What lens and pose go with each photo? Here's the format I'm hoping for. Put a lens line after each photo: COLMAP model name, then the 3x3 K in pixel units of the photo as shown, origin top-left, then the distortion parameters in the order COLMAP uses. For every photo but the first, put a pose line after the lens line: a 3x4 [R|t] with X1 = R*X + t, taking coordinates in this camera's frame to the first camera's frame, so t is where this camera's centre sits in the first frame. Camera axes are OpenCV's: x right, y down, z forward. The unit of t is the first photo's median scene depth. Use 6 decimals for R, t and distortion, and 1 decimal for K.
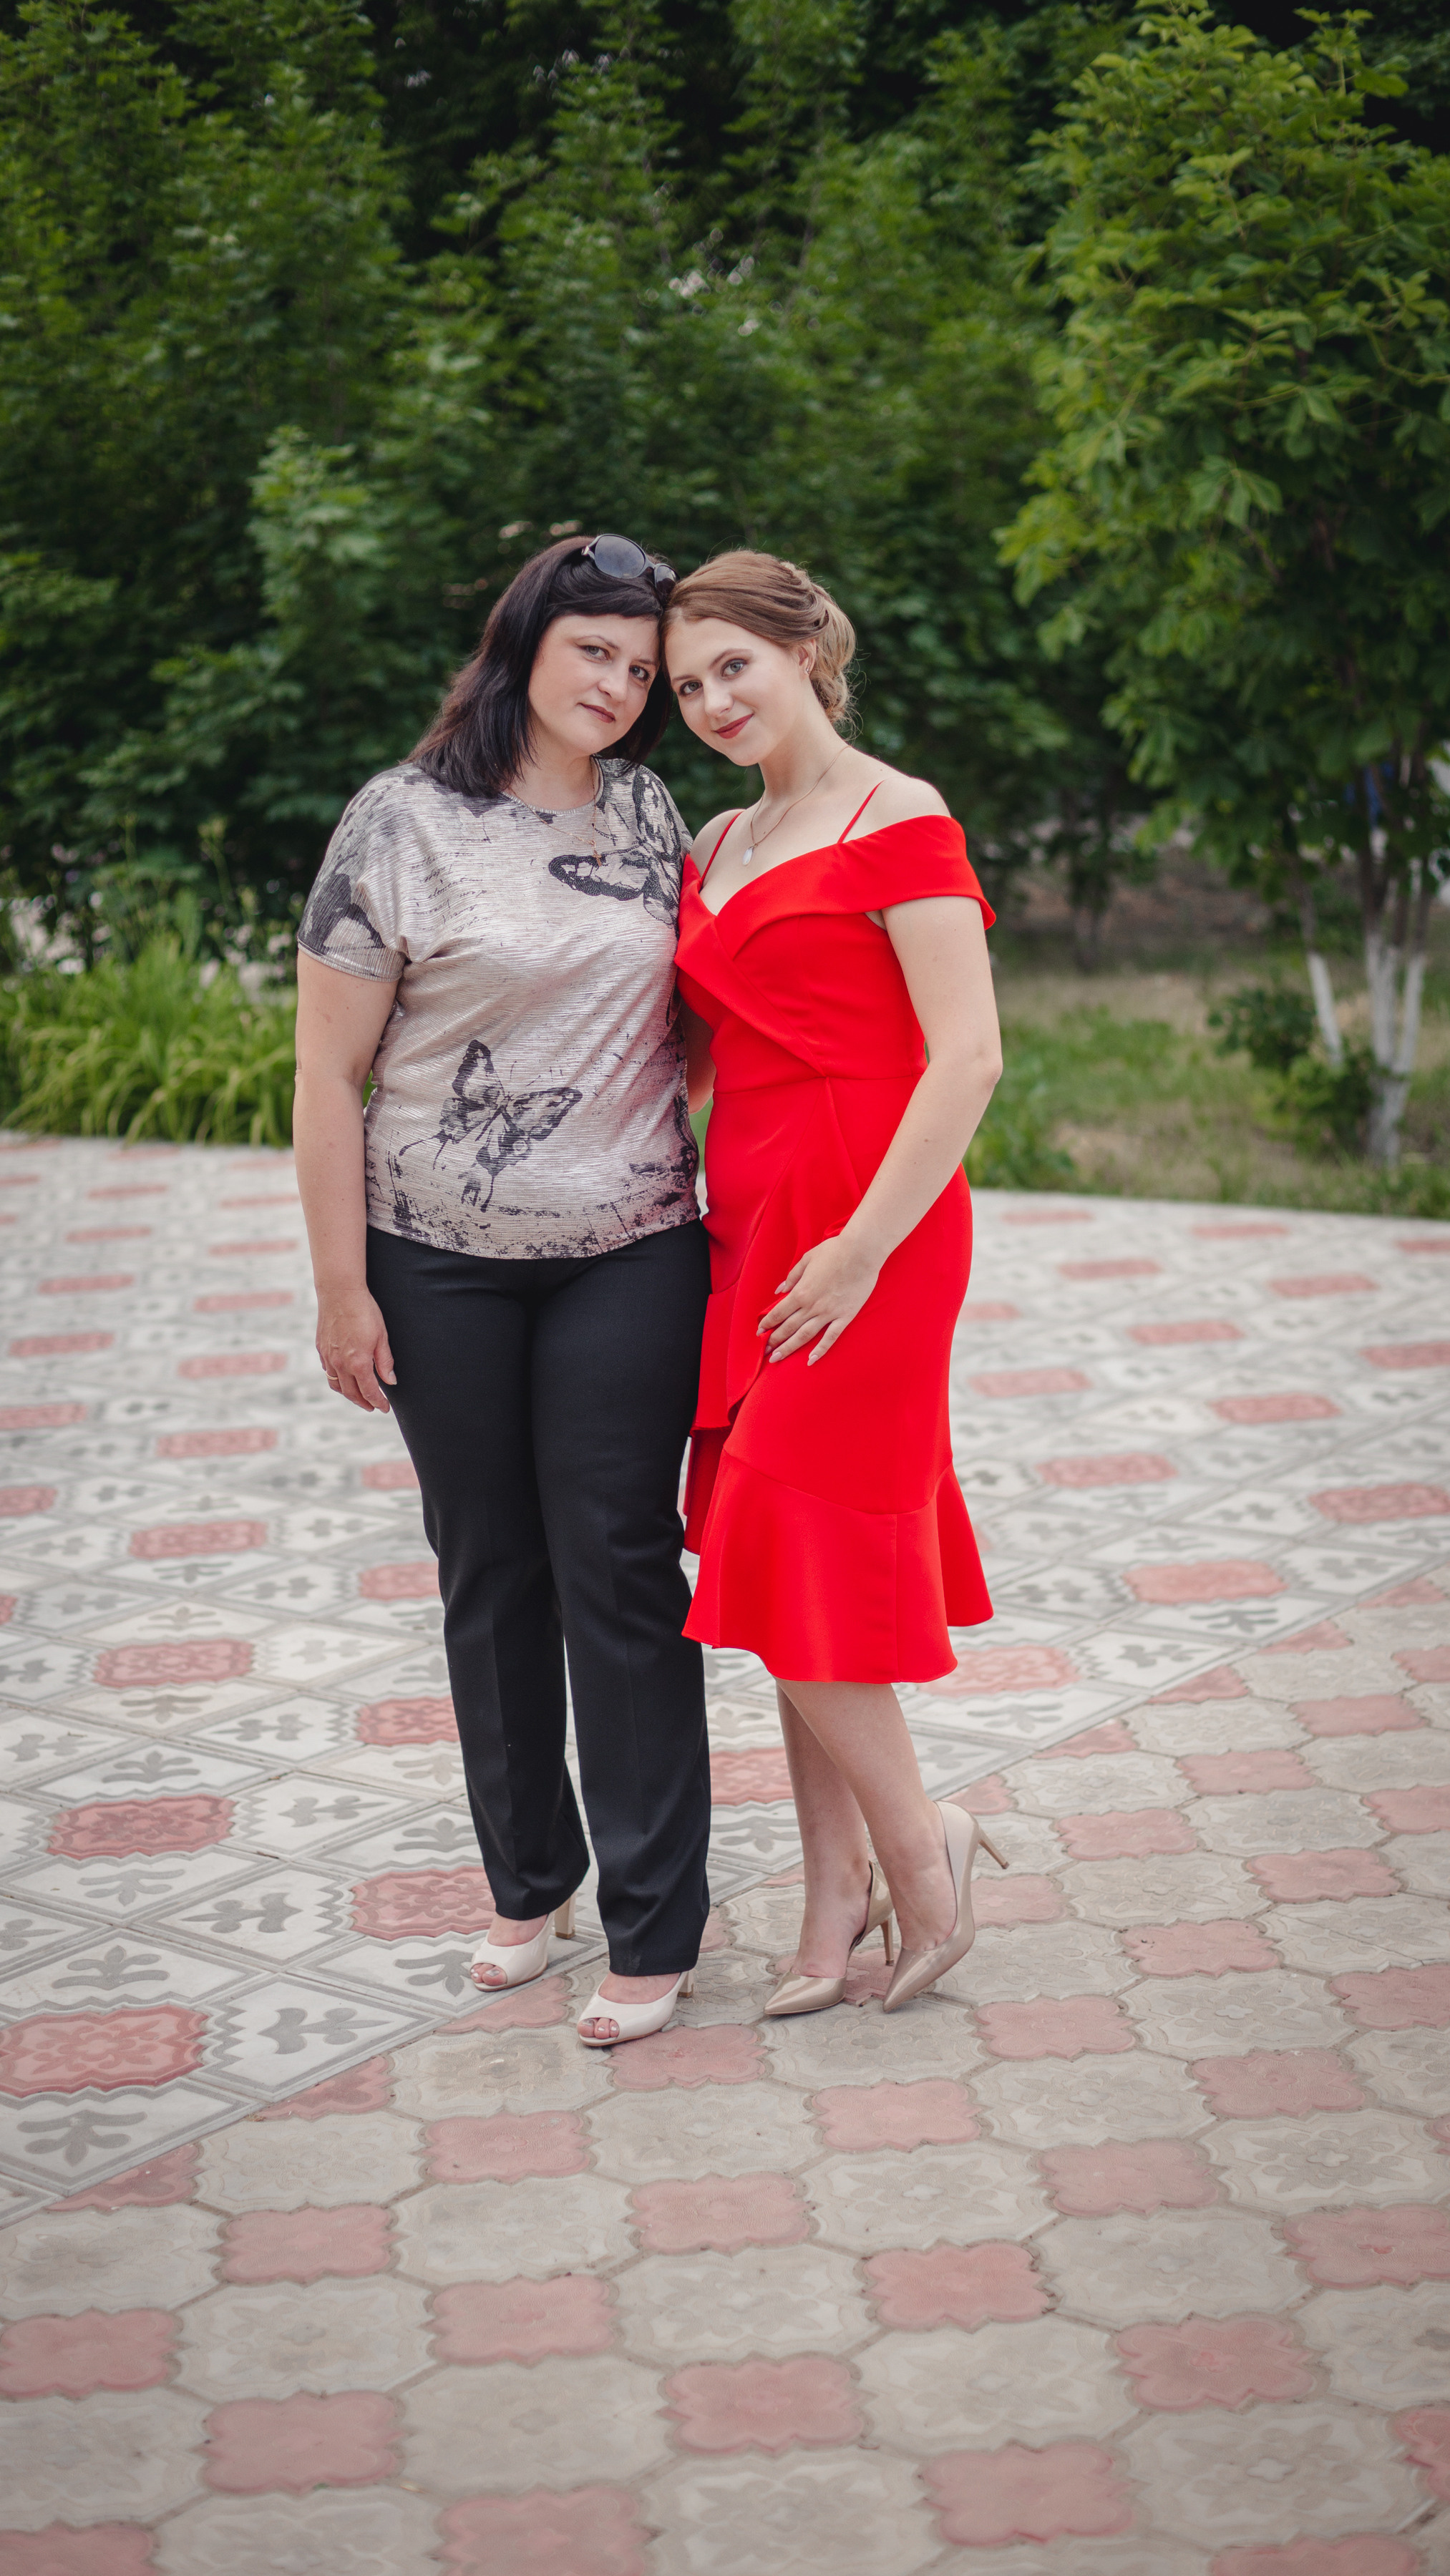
lens RADIAL K [[3699.0, 0, 727.3], [0, 3699.0, 1307.5], [0, 0, 1]] dist [-0.151897, 0.121759]
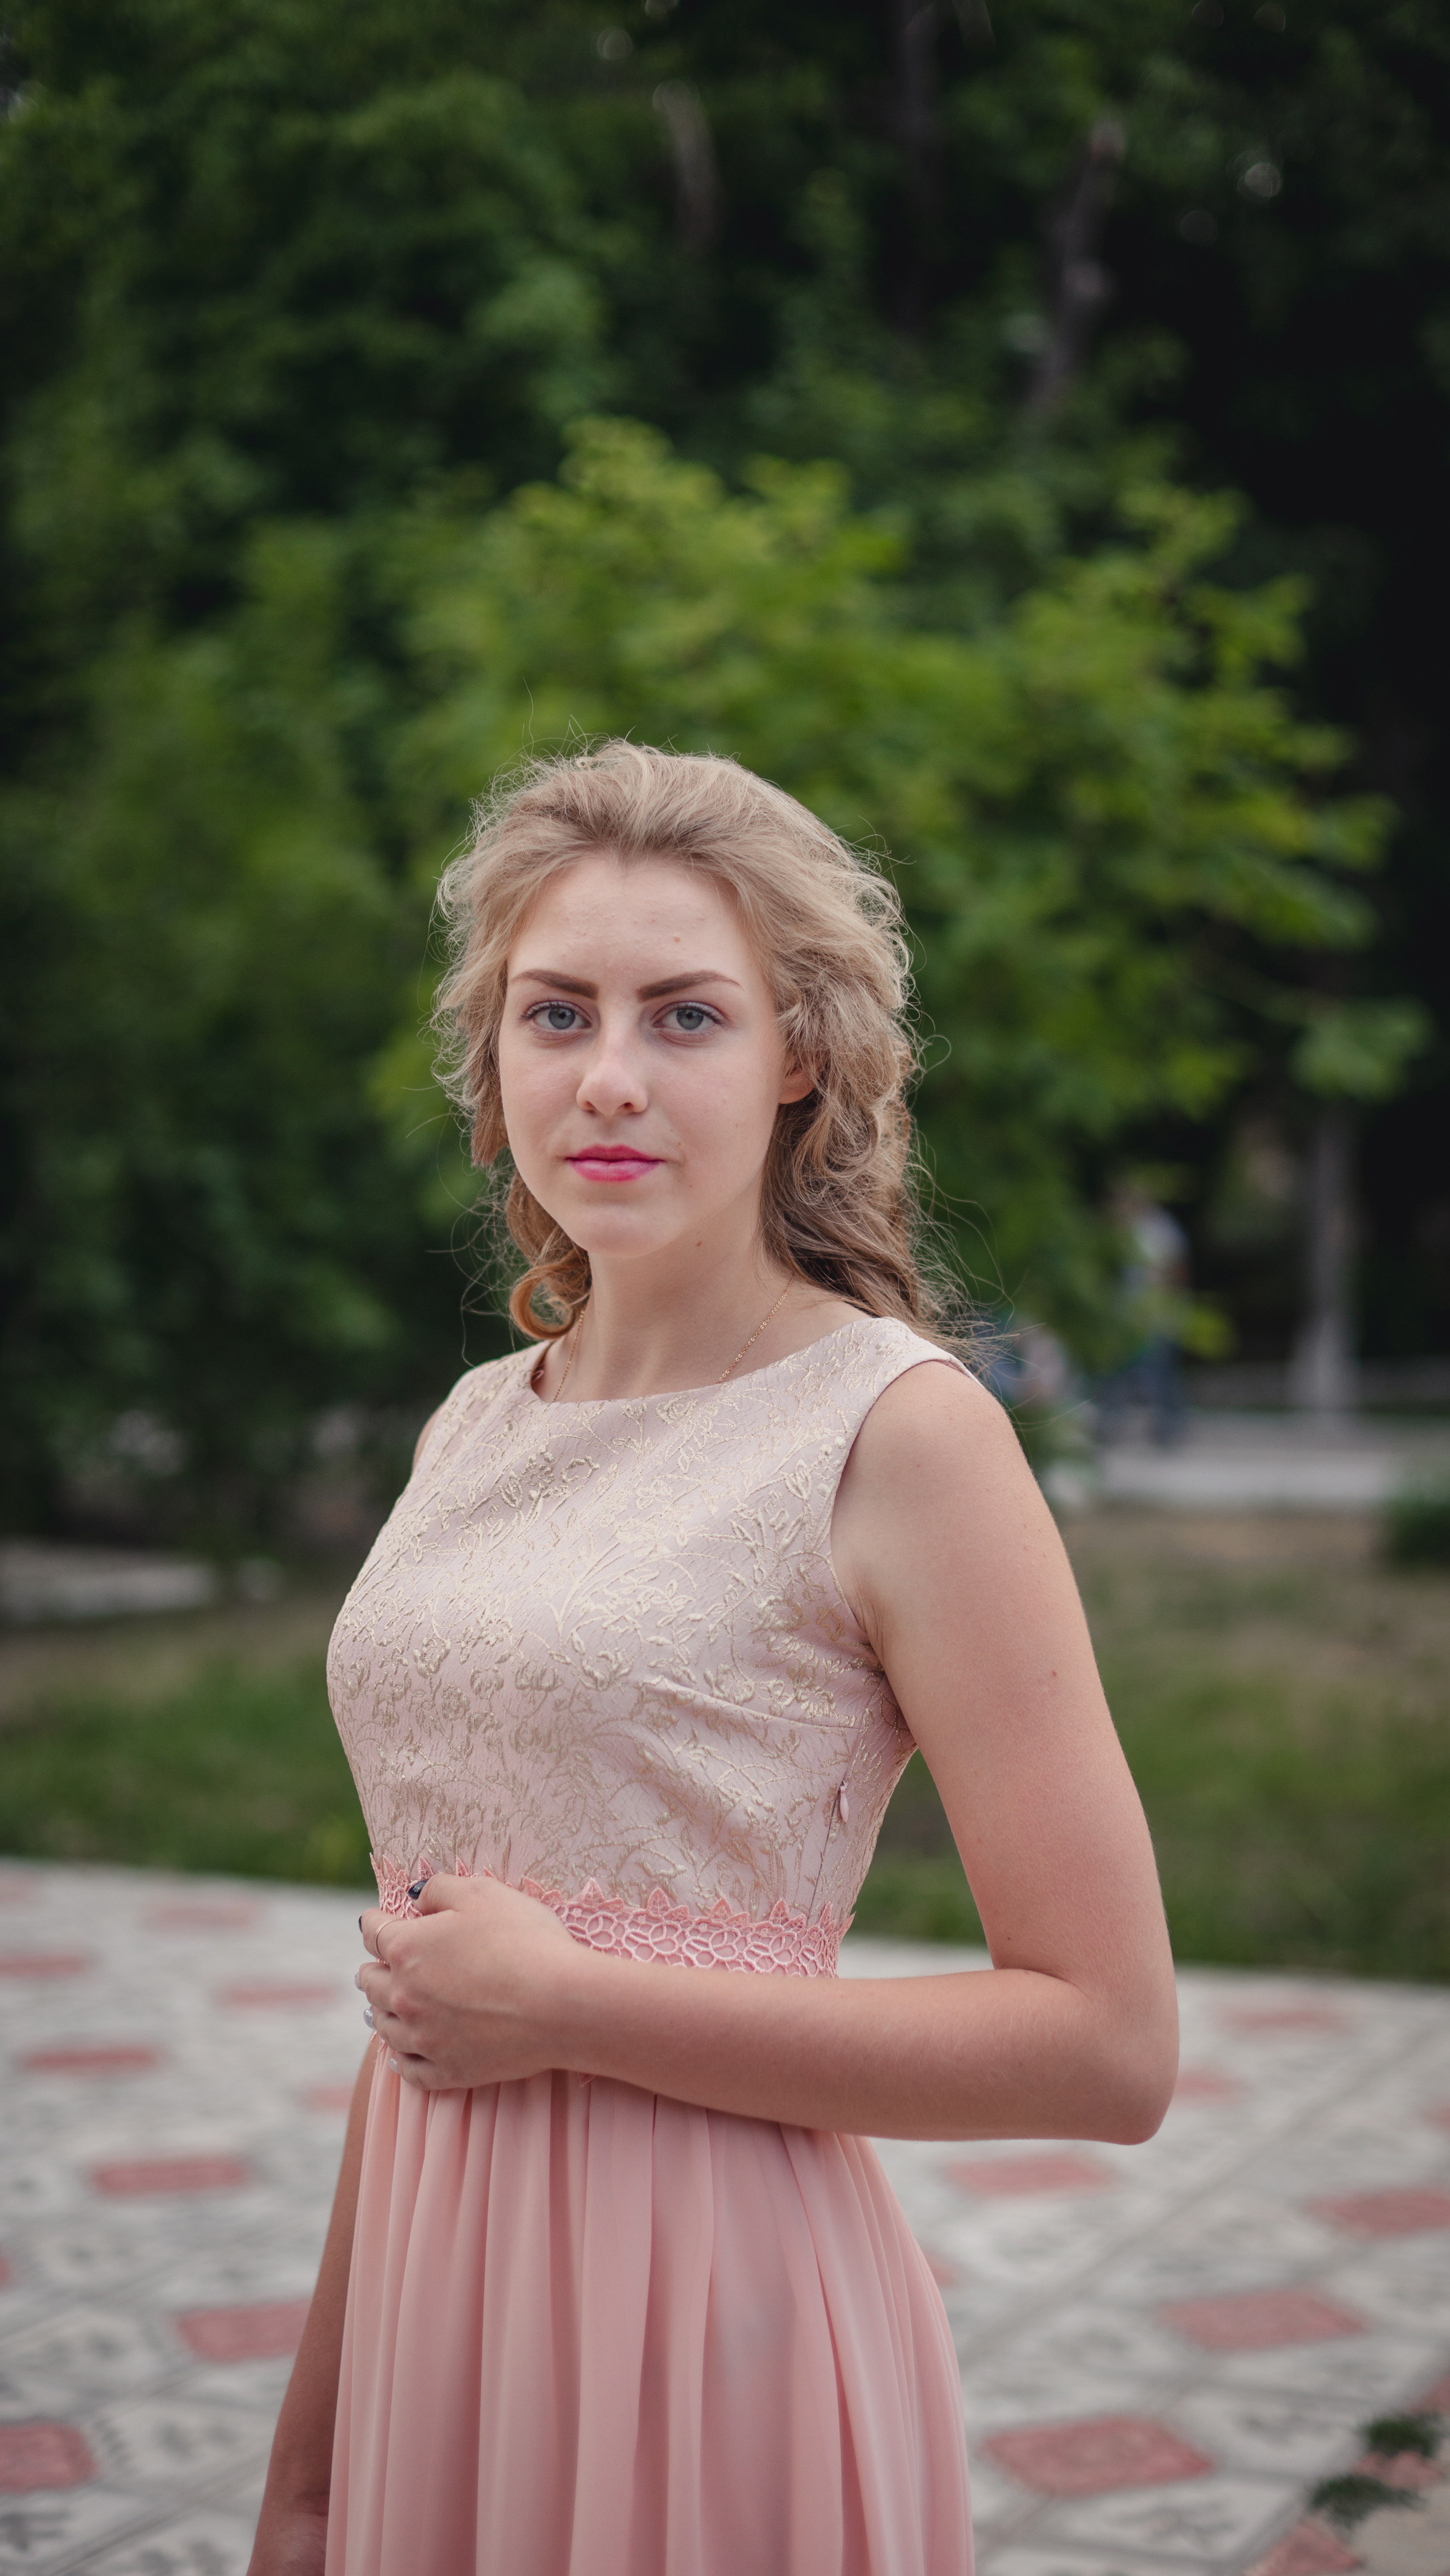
lens RADIAL K [[3744.4, 0, 725.0], [0, 3744.4, 1288.0], [0, 0, 1]] dist [-0.149456, 0.082433]
pose [[0.976261, 0.040118, 0.212850, -0.027566], [-0.004656, 0.986357, -0.164554, -0.031965], [-0.216547, 0.159657, 0.963129, 0.225491]]
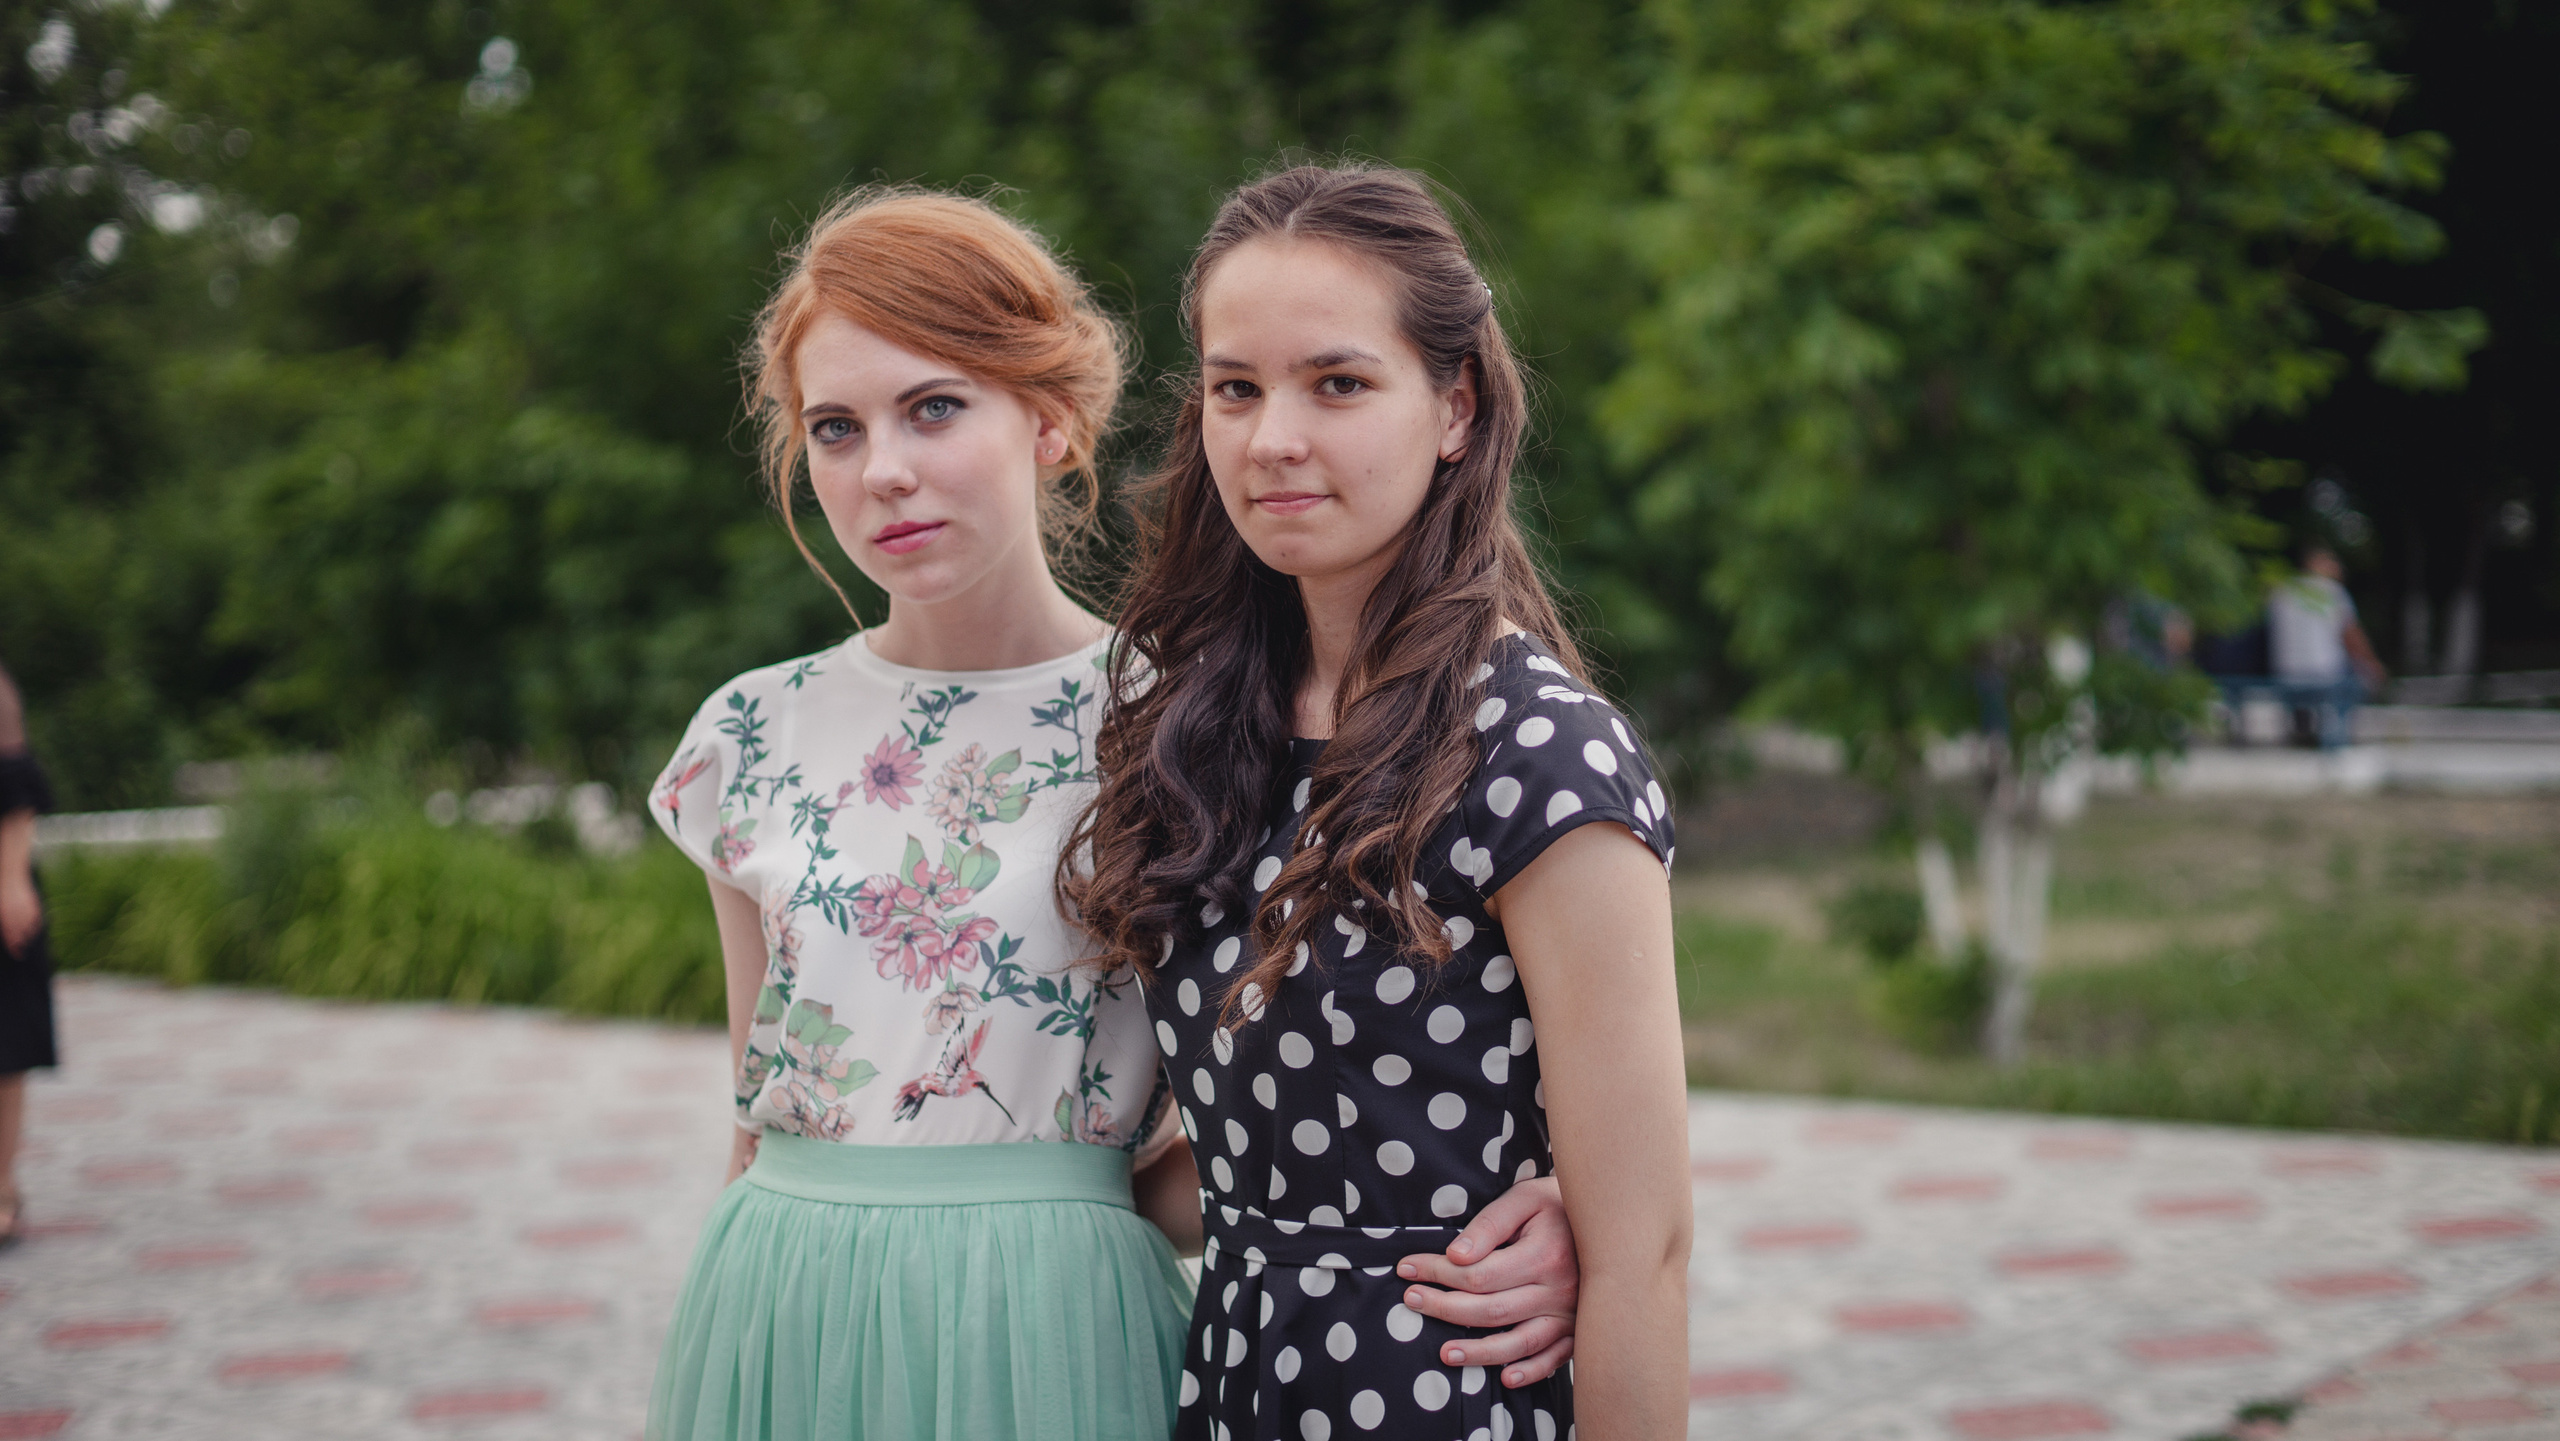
lens RADIAL K [[3720.8, 0, 1292.2], [0, 3720.8, 716.8], [0, 0, 1]] dist [-0.149456, 0.082433]
pose [[0.999905, 0.011563, -0.007443, 0.002946], [-0.012481, 0.990324, -0.138215, 0.006389], [0.005772, 0.138295, 0.990374, 0.061237]]
